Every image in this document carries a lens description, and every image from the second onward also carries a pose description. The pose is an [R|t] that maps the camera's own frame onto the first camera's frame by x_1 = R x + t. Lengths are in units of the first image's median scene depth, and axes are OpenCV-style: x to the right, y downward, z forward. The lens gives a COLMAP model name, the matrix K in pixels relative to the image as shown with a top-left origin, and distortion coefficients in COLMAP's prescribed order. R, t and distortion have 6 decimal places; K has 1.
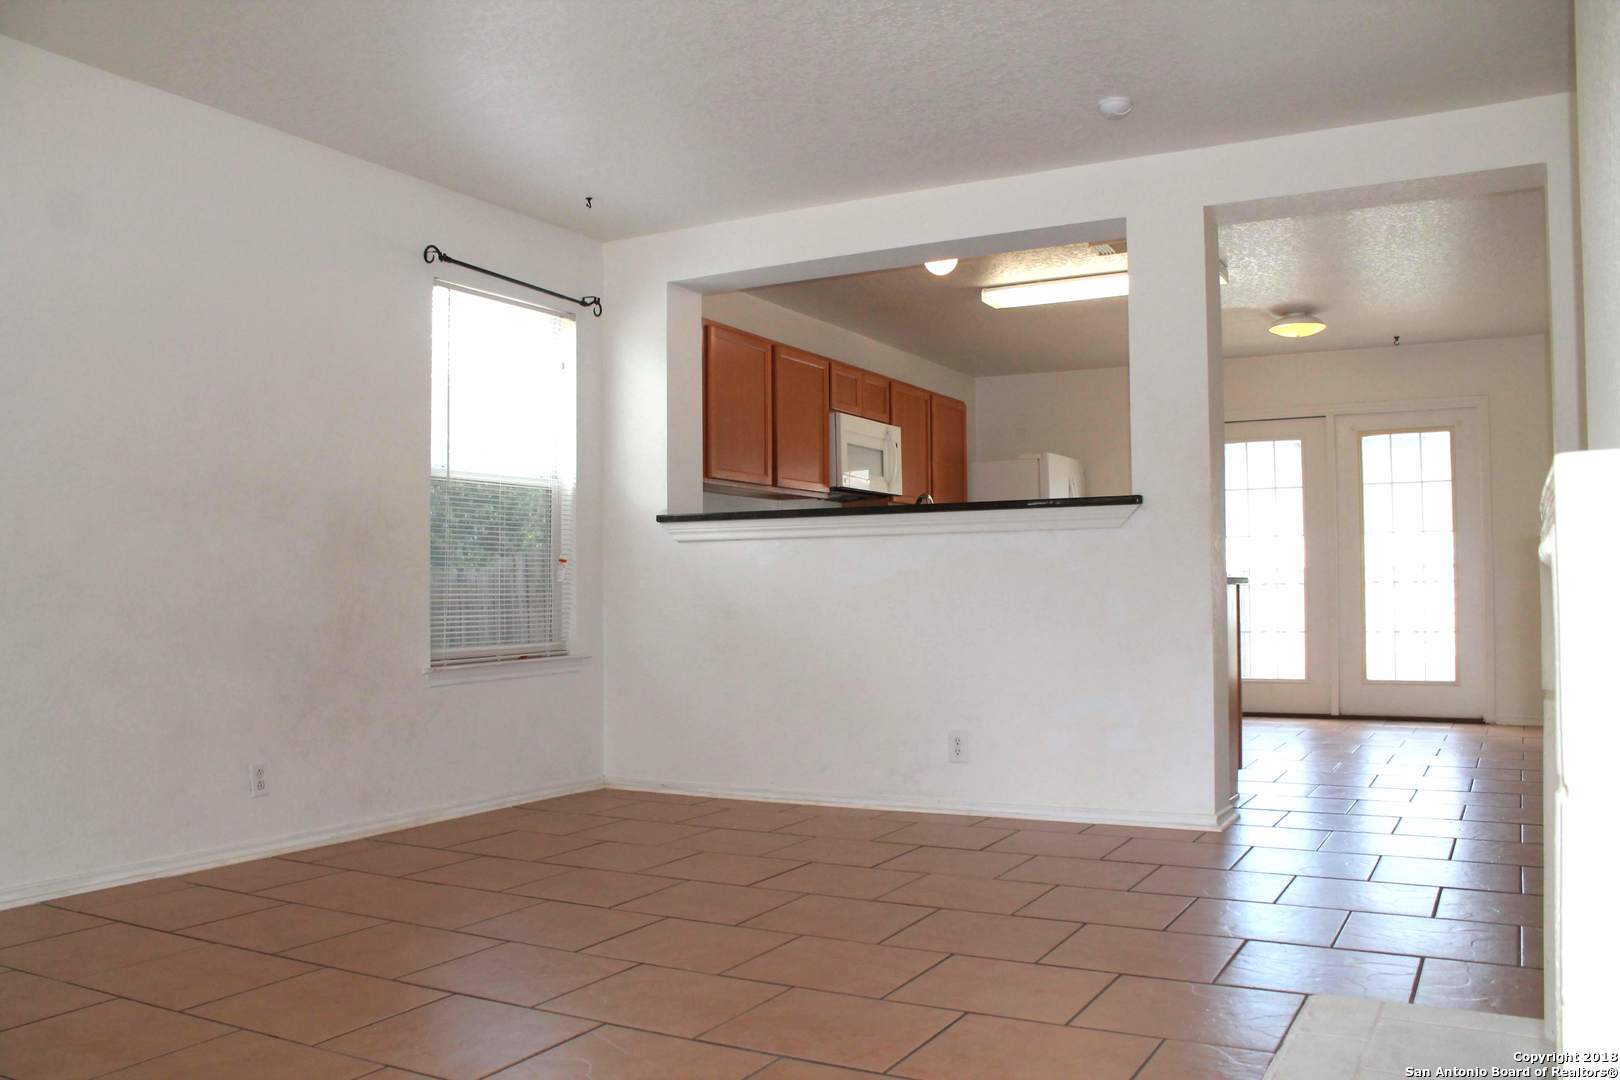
lens RADIAL K [[1372.9, 0, 789.0], [0, 1372.9, 554.8], [0, 0, 1]] dist [-0.169309, 0.173075]
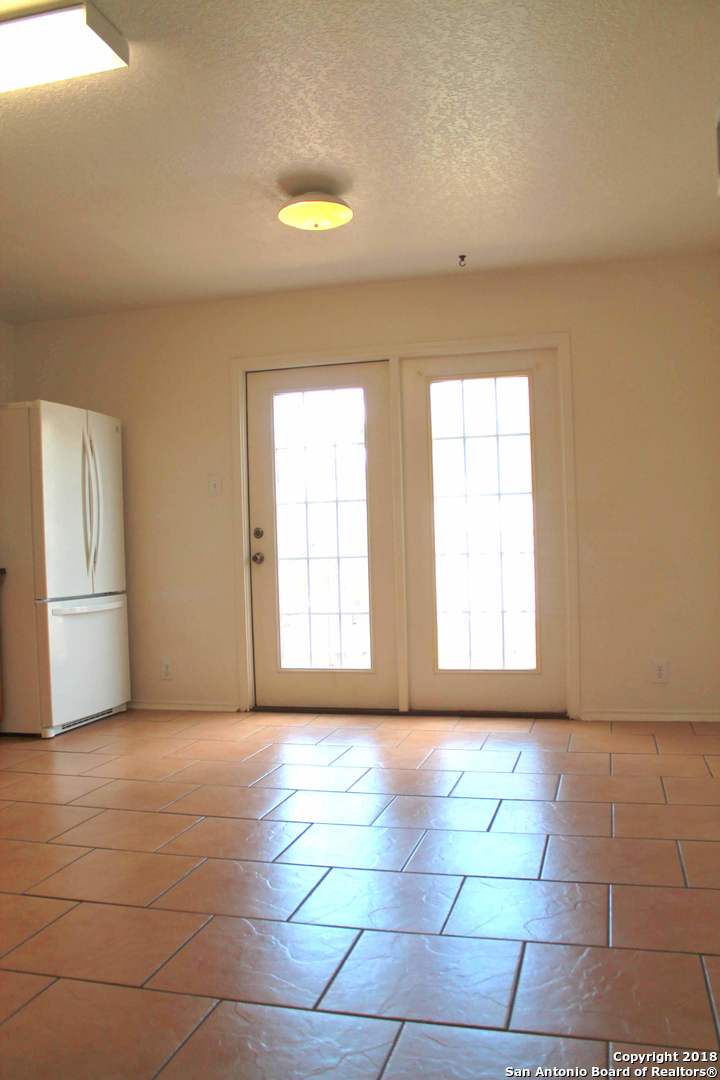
lens RADIAL K [[915.3, 0, 361.1], [0, 915.3, 559.3], [0, 0, 1]] dist [-0.169309, 0.173075]
pose [[0.973393, -0.019869, 0.228279, 0.253667], [0.012265, 0.999323, 0.034682, 0.002701], [-0.228813, -0.030960, 0.972978, 0.448906]]
